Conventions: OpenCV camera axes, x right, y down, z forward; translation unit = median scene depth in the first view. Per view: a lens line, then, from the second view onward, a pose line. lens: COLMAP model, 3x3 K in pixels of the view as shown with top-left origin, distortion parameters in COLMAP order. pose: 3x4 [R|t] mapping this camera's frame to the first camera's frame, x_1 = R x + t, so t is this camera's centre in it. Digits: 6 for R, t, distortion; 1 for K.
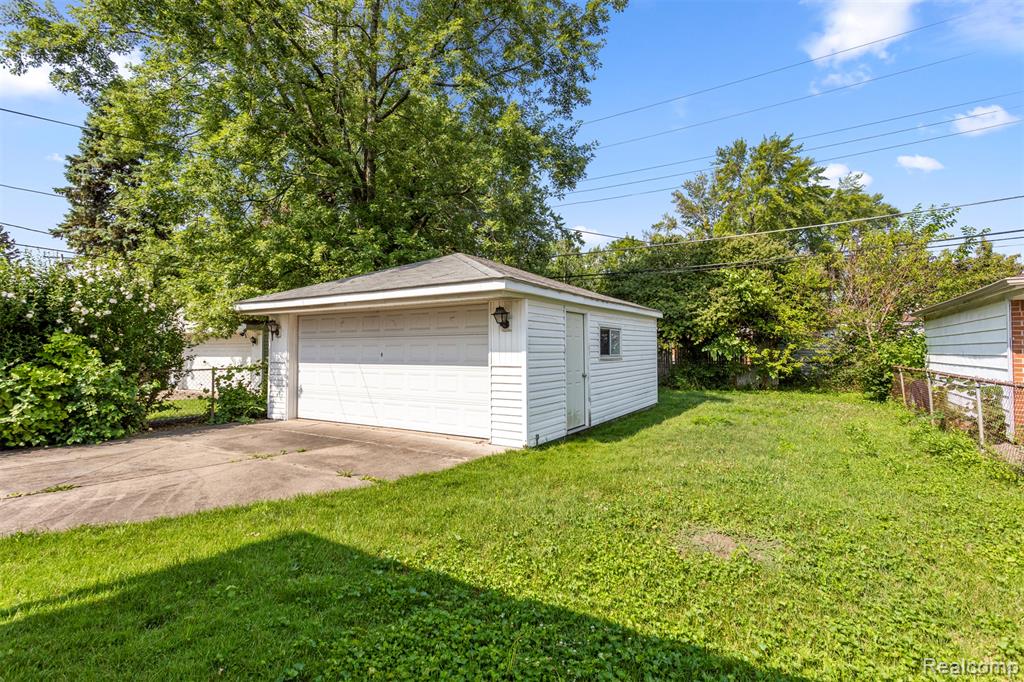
lens RADIAL K [[482.6, 0, 505.9], [0, 482.6, 337.3], [0, 0, 1]] dist [0.005692, 0.000691]
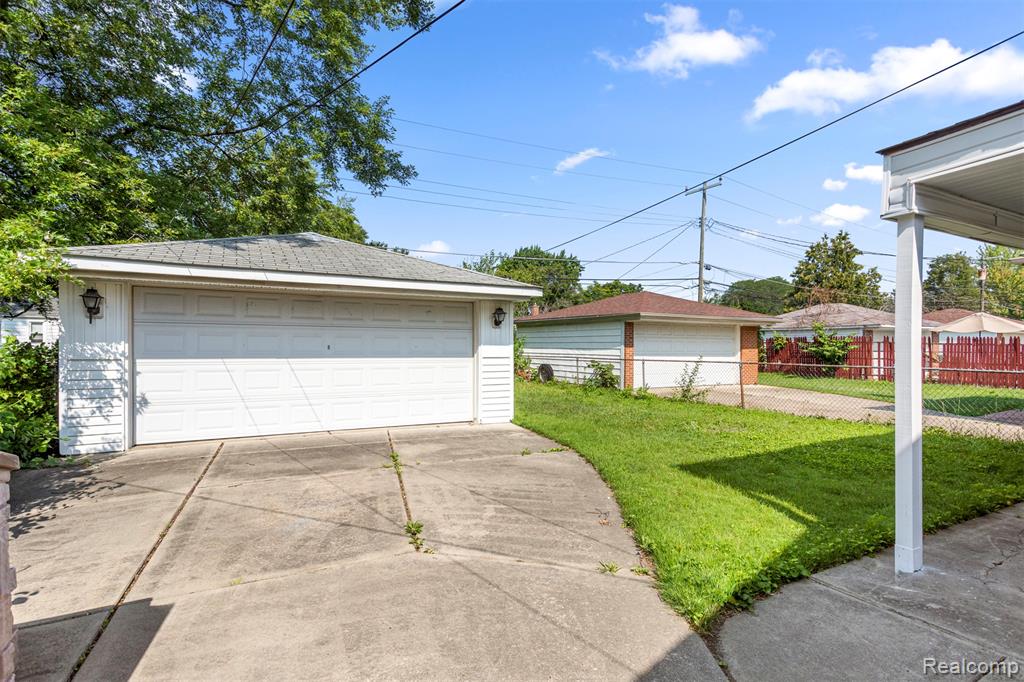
lens RADIAL K [[482.6, 0, 505.9], [0, 482.6, 337.3], [0, 0, 1]] dist [0.005692, 0.000691]
pose [[0.520827, 0.019569, 0.853438, -0.749736], [-0.033462, 0.999437, -0.002495, 0.009230], [-0.853006, -0.027259, 0.521188, 0.256843]]
